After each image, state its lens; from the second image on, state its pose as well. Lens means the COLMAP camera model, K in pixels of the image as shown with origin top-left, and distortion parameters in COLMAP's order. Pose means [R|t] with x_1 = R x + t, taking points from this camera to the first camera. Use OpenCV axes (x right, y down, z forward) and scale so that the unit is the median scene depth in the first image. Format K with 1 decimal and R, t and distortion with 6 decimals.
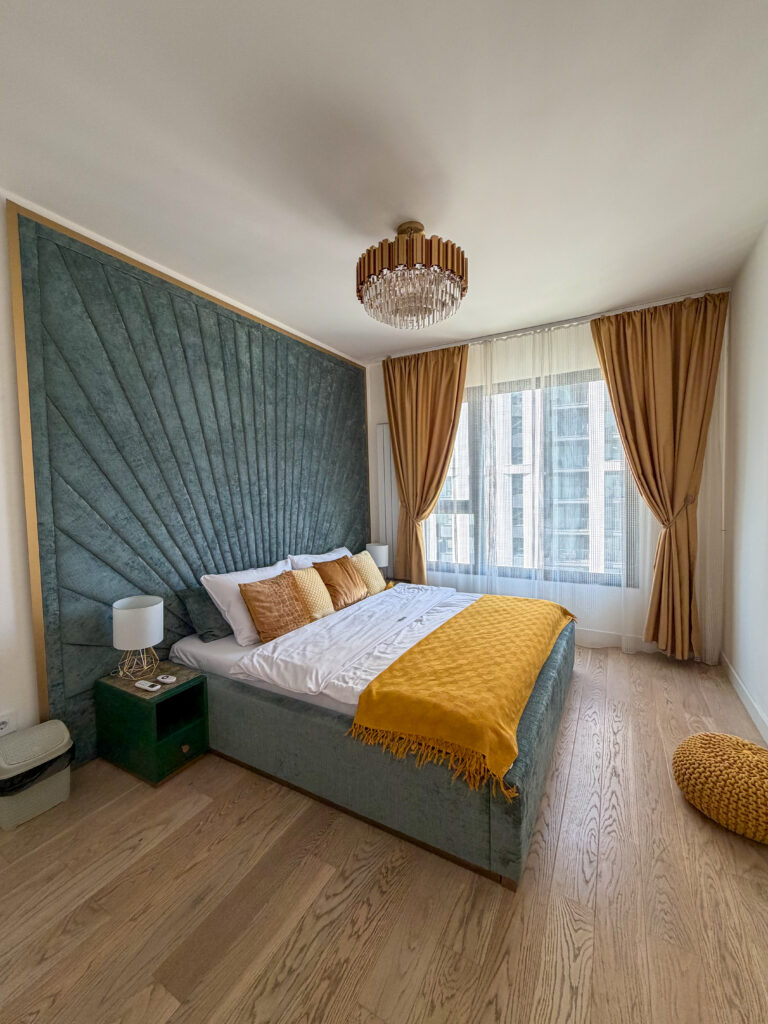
lens RADIAL K [[405.8, 0, 384.0], [0, 405.8, 512.0], [0, 0, 1]] dist [0.002586, 0.000385]
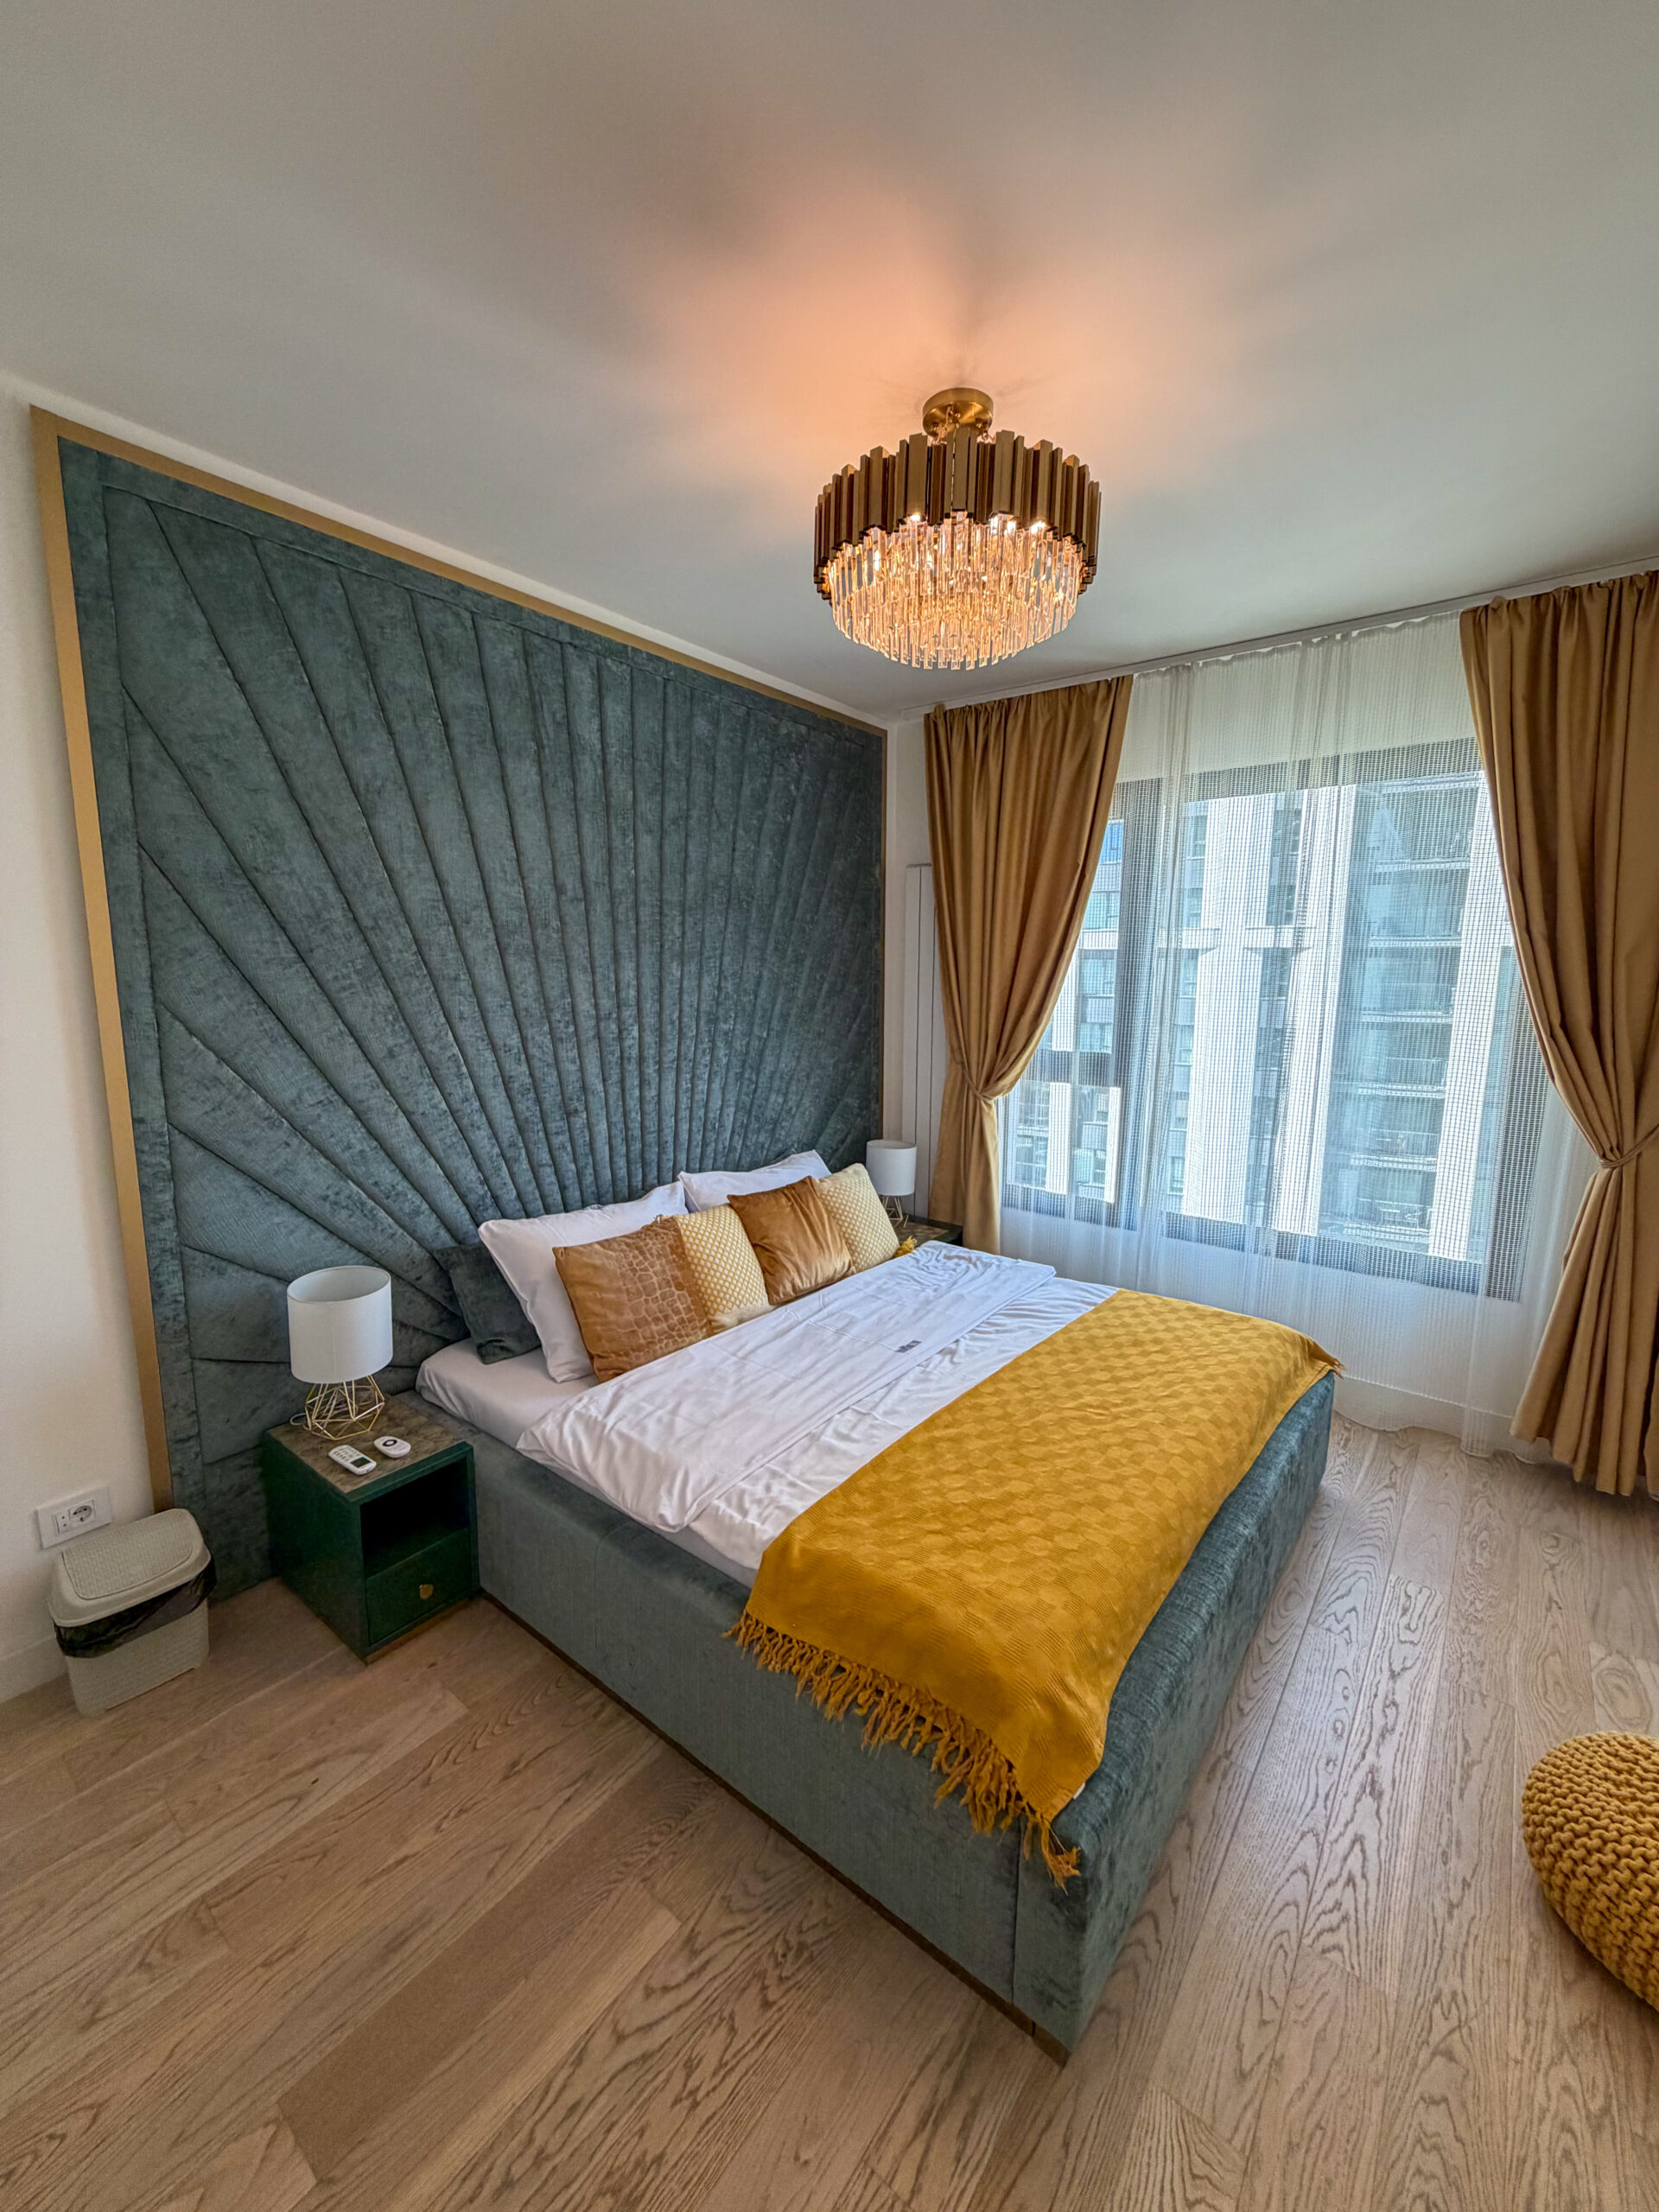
lens RADIAL K [[876.6, 0, 829.5], [0, 876.6, 1106.0], [0, 0, 1]] dist [0.002586, 0.000385]
pose [[0.988087, 0.052524, -0.144655, 0.104874], [-0.037864, 0.994033, 0.102296, -0.114648], [0.149164, -0.095601, 0.984180, 0.090363]]
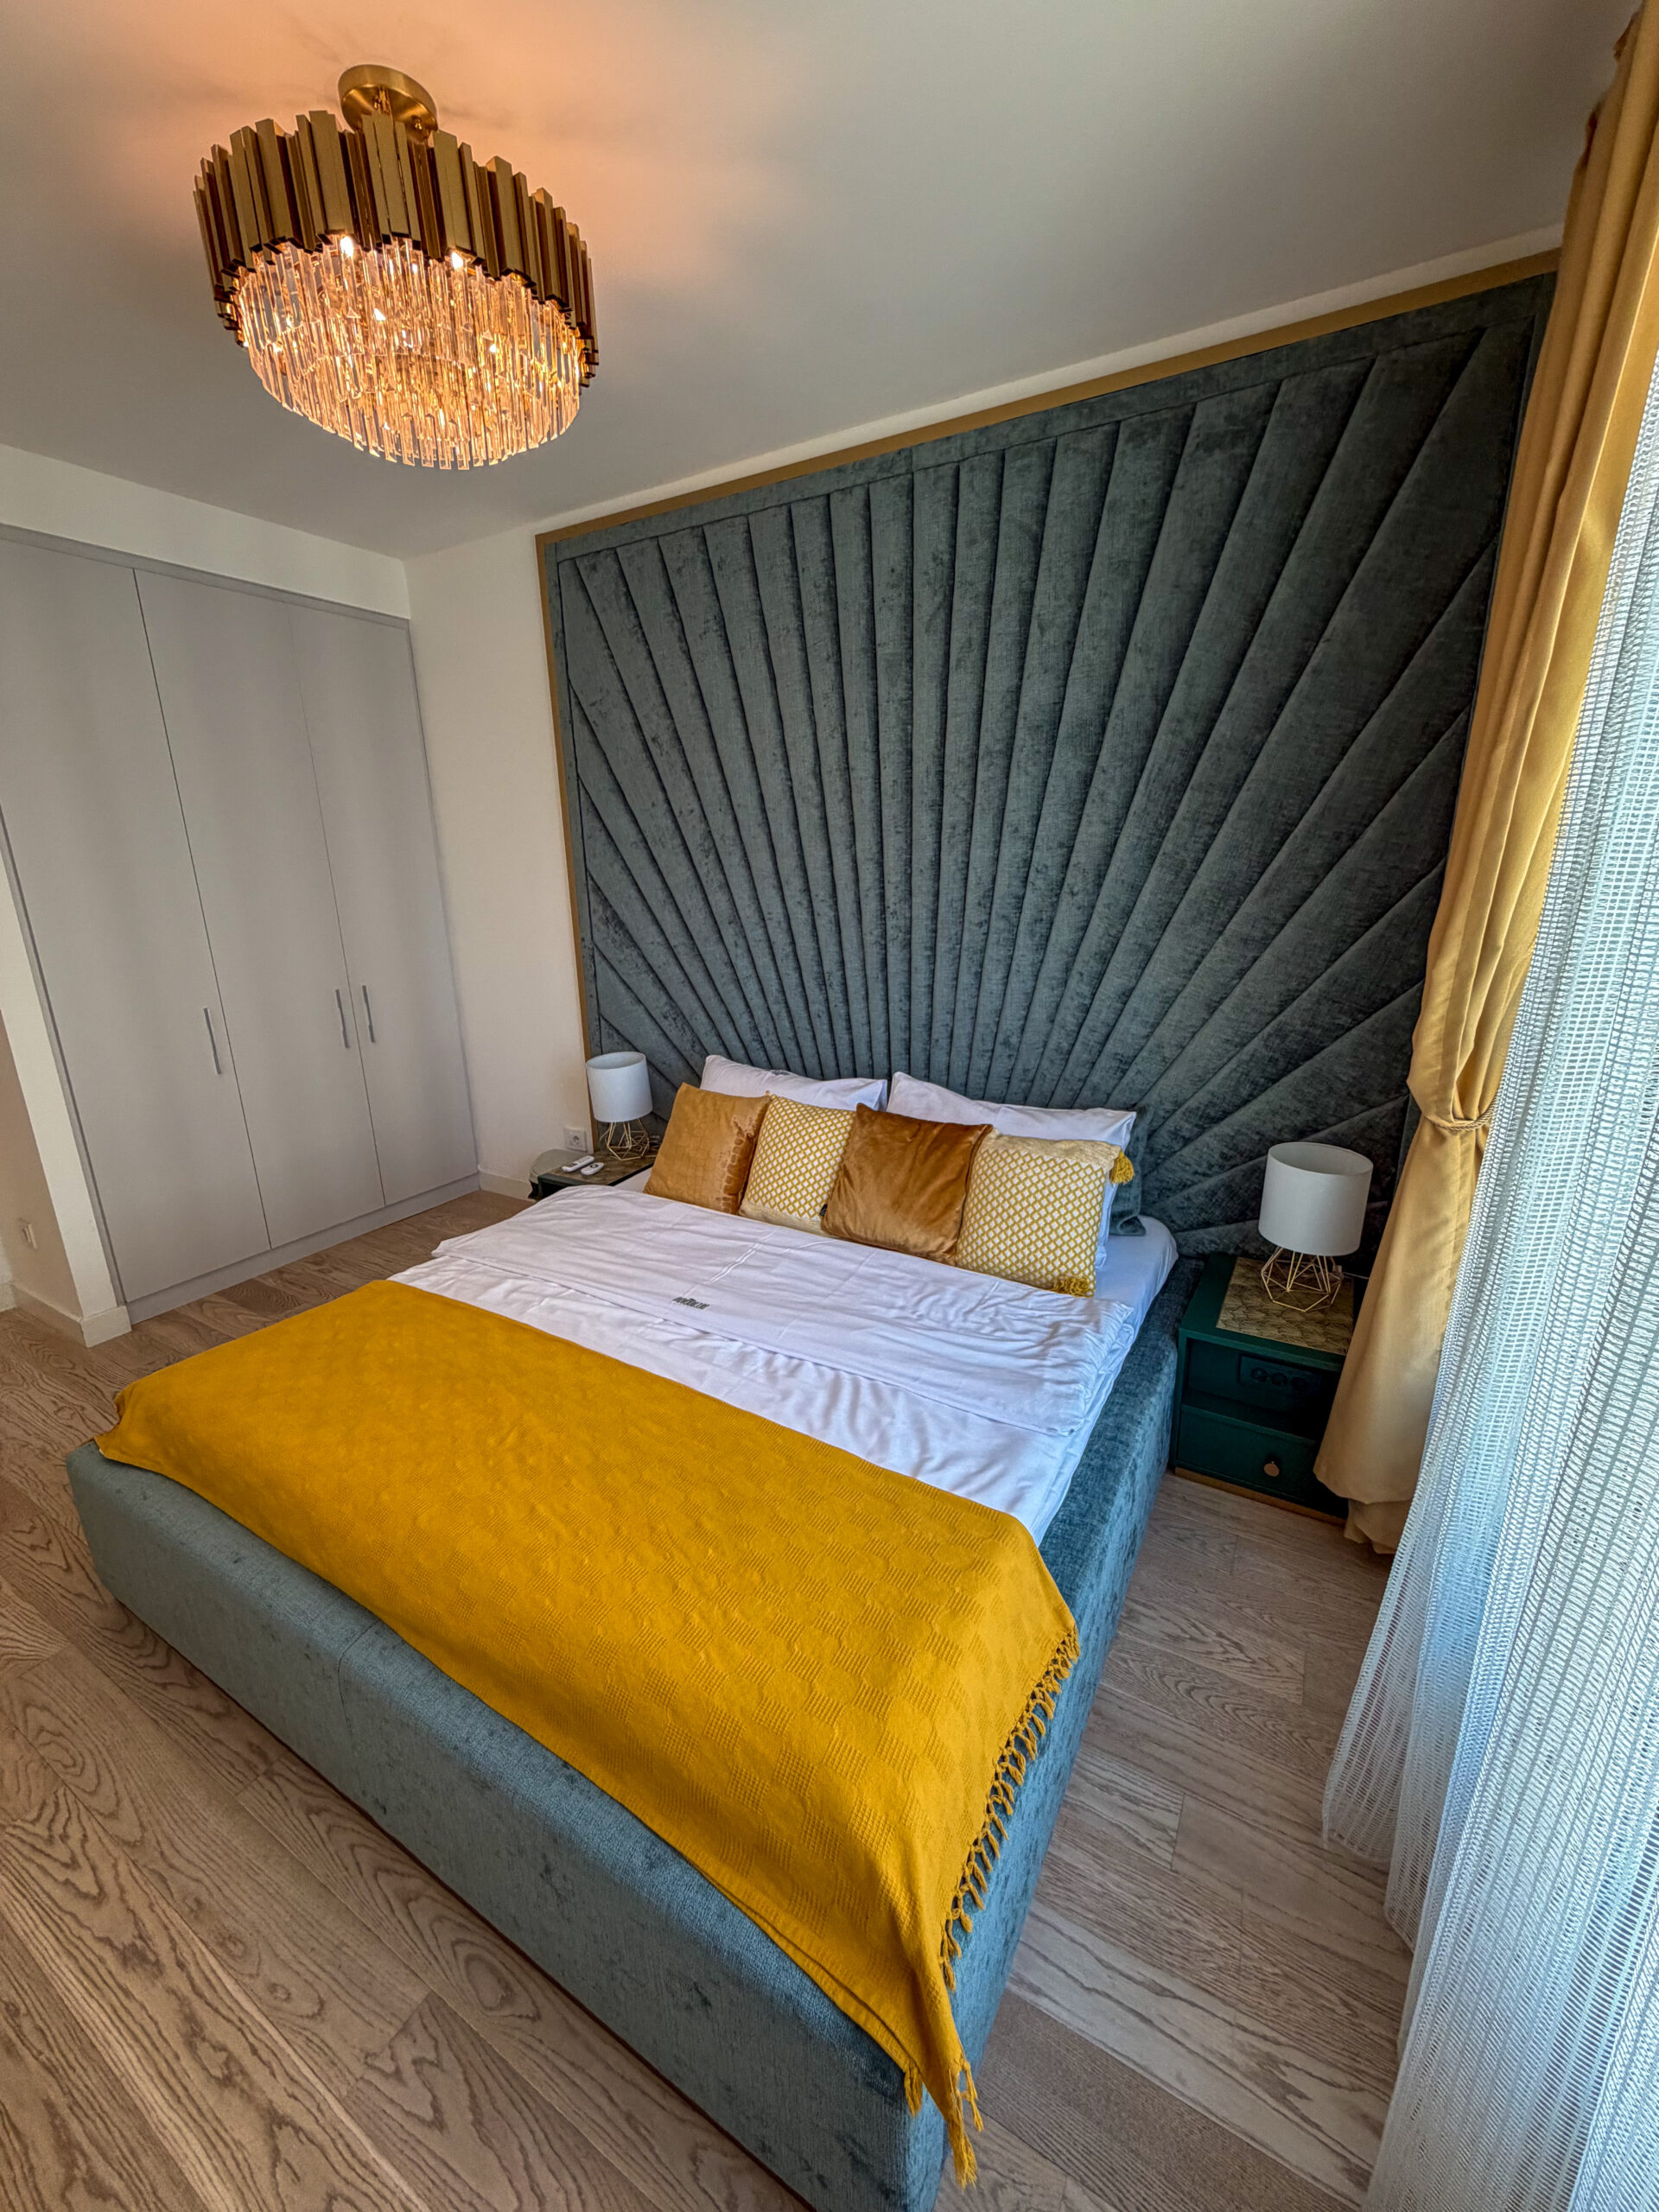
lens RADIAL K [[876.3, 0, 836.0], [0, 876.3, 1115.0], [0, 0, 1]] dist [0.000116, 0.000072]
pose [[-0.008716, 0.305771, -0.952065, 0.944421], [-0.036033, 0.951387, 0.305883, -0.185813], [0.999313, 0.036972, 0.002725, 1.414155]]
